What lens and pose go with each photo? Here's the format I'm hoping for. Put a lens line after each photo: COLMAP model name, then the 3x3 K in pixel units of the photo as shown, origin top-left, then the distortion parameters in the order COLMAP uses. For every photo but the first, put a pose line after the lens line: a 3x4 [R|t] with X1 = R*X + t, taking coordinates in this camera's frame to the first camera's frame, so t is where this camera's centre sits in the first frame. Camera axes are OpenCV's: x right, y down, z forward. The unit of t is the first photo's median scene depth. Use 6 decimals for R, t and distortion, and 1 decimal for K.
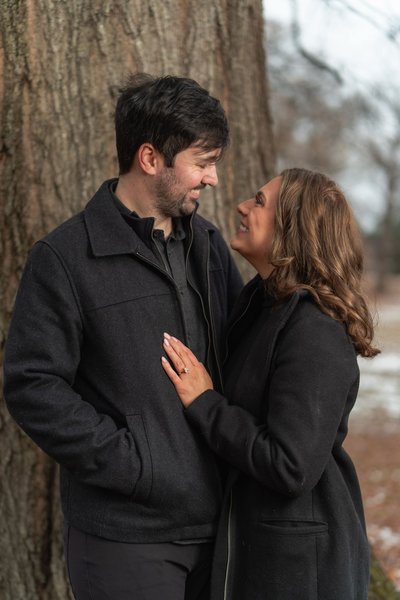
lens RADIAL K [[812.2, 0, 200.0], [0, 812.2, 300.0], [0, 0, 1]] dist [-0.019274, 0.122577]
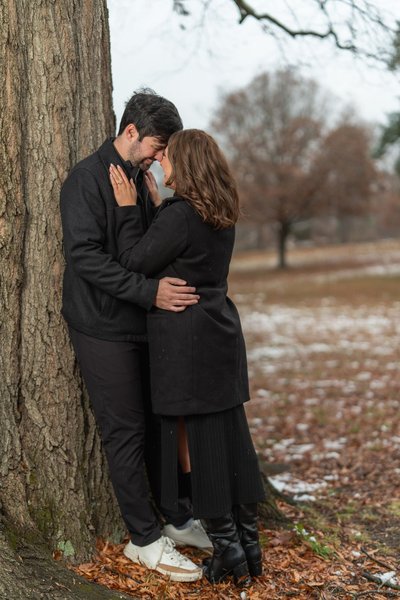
lens RADIAL K [[811.9, 0, 200.0], [0, 811.9, 300.0], [0, 0, 1]] dist [-0.018867, 0.109162]
pose [[0.806847, -0.027673, 0.590112, -0.739755], [0.013997, 0.999517, 0.027734, 0.117616], [-0.590595, -0.014117, 0.806845, -0.264425]]
